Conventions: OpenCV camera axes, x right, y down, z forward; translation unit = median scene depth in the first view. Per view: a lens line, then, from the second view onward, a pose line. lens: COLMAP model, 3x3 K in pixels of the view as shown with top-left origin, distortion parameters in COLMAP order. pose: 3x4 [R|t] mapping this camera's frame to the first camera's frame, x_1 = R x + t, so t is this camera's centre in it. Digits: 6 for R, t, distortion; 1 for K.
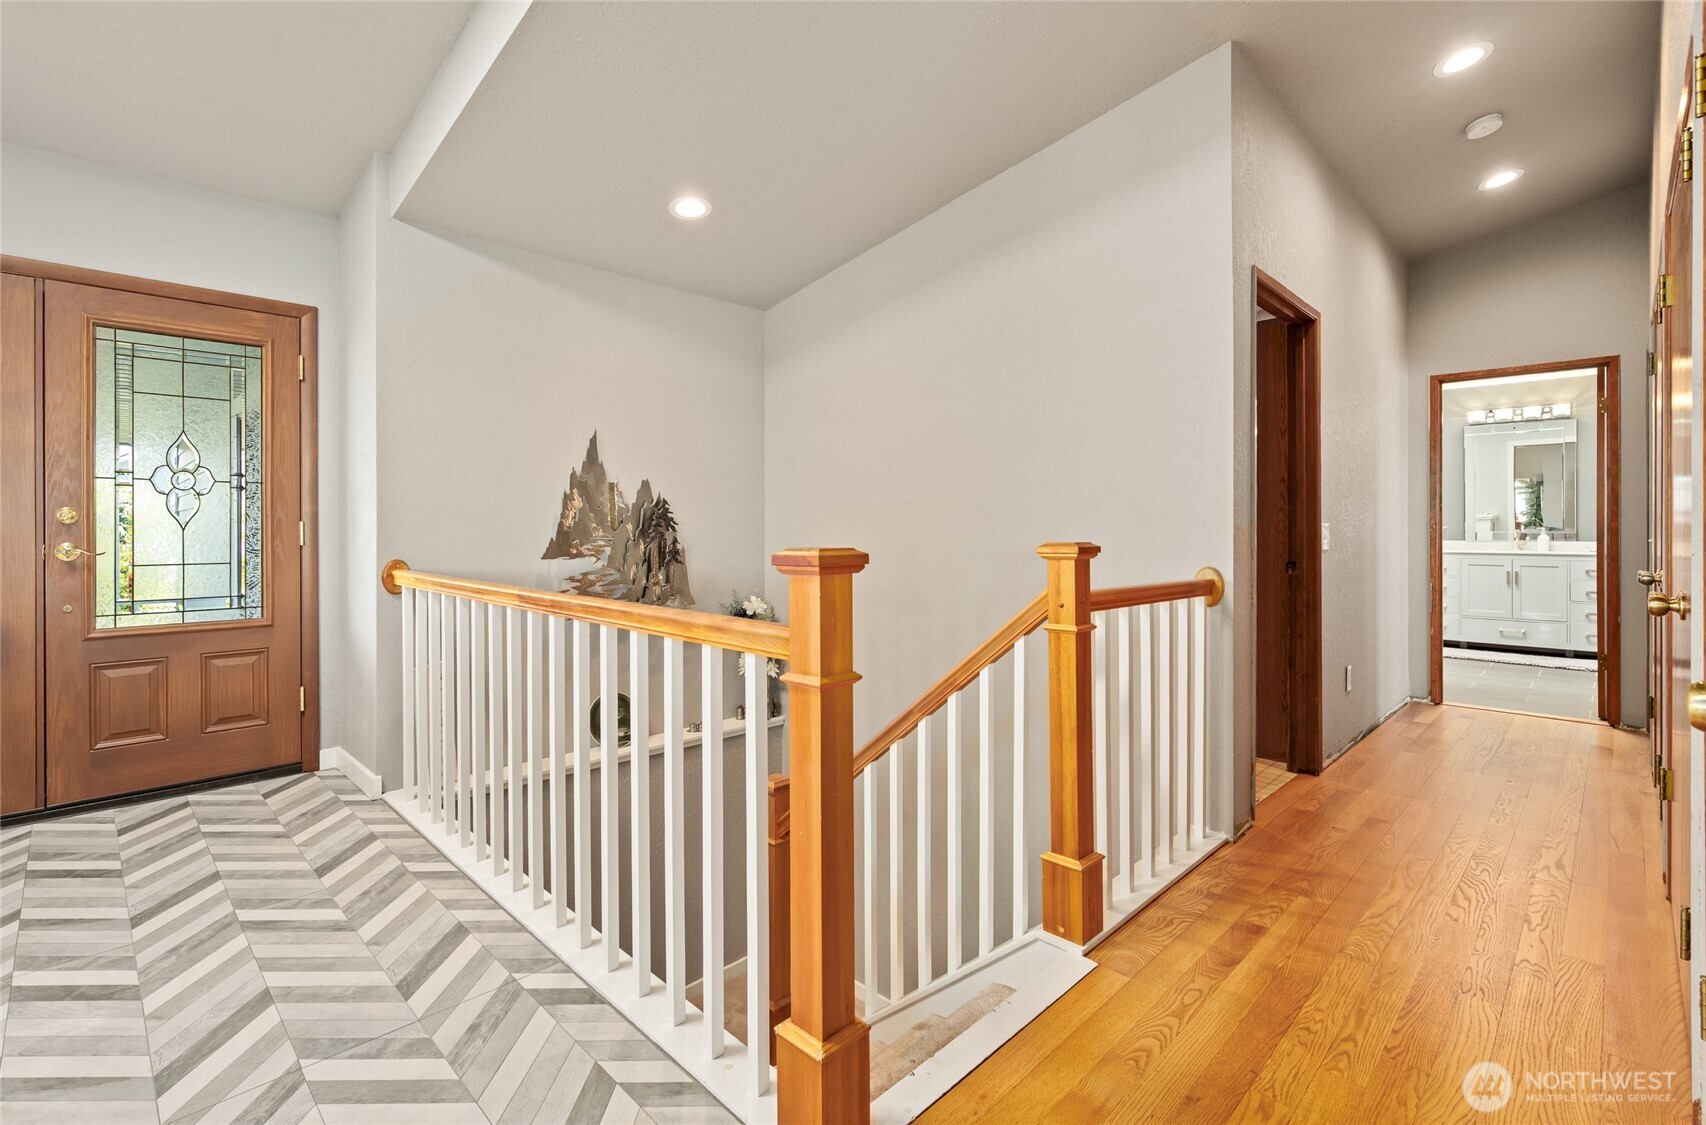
lens RADIAL K [[787.8, 0, 850.0], [0, 787.8, 533.0], [0, 0, 1]] dist [-0.001733, -0.000238]
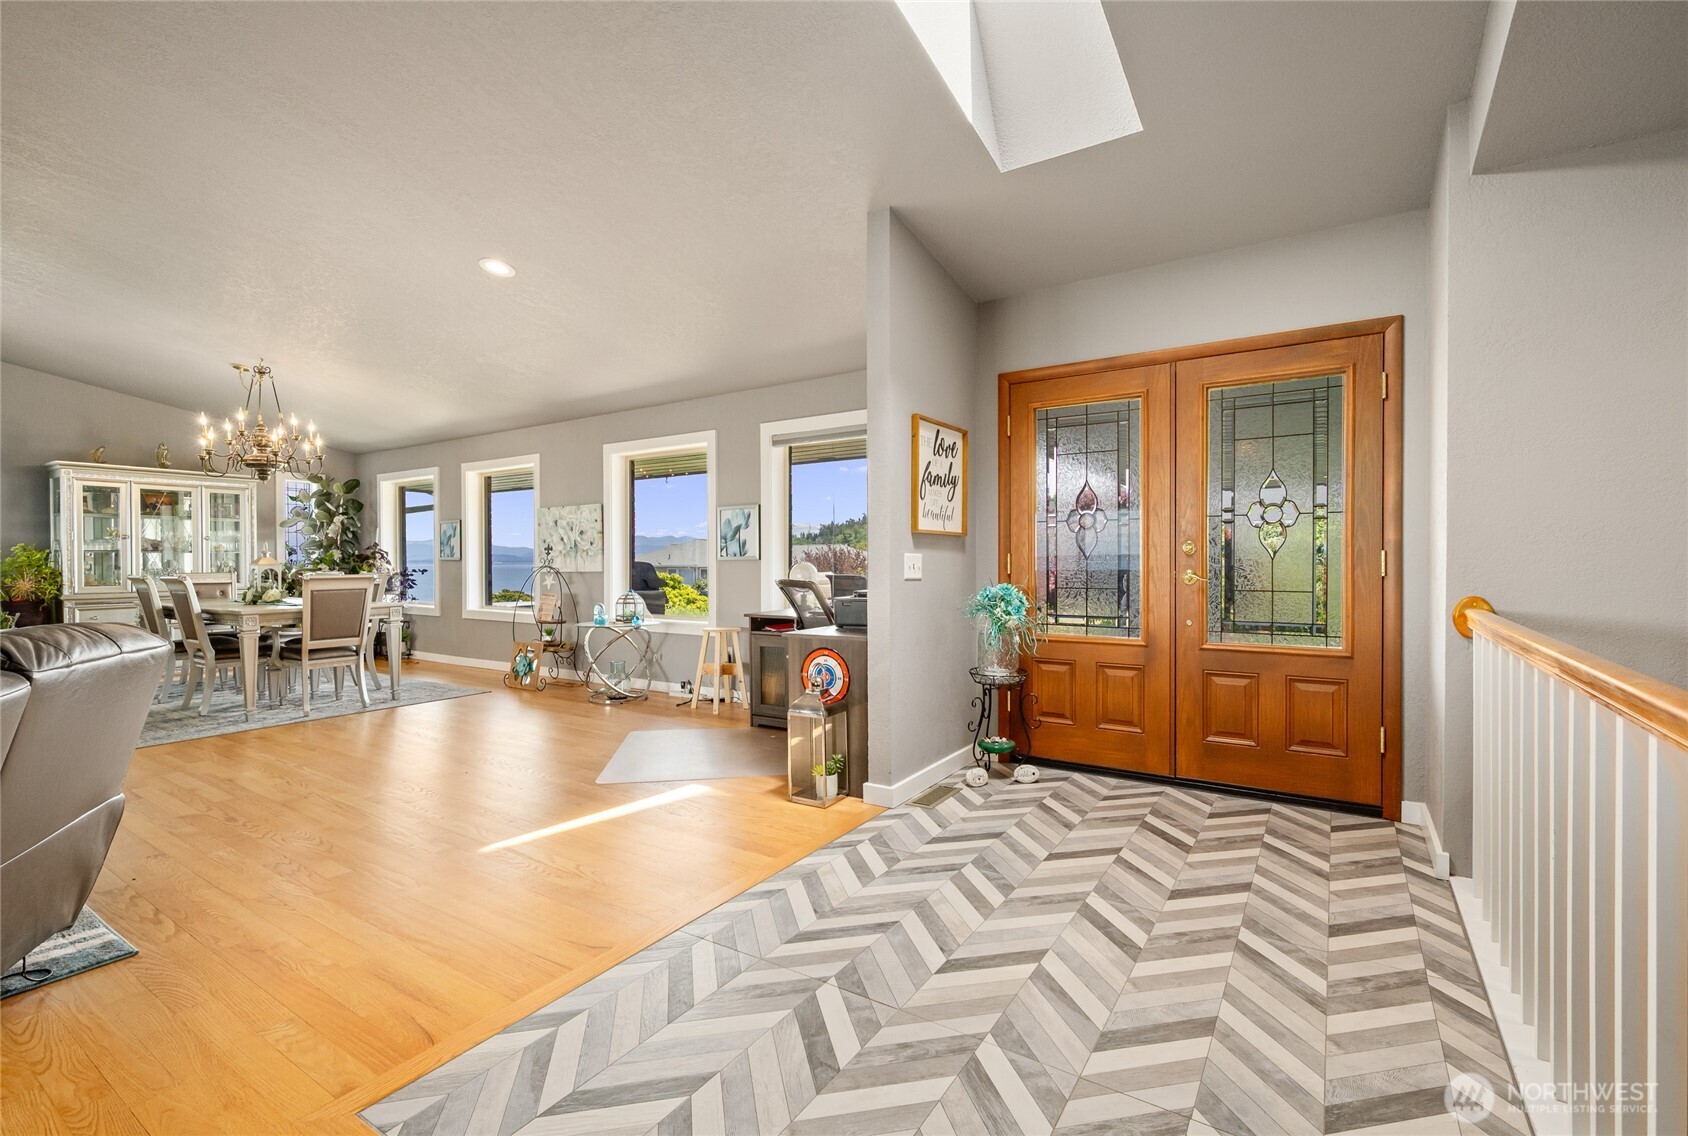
lens RADIAL K [[752.0, 0, 836.6], [0, 752.0, 570.5], [0, 0, 1]] dist [0.003378, -0.000638]
pose [[0.185814, 0.016076, -0.982453, 0.072643], [-0.000420, 0.999867, 0.016281, -0.006068], [0.982585, -0.002613, 0.185796, 0.232449]]
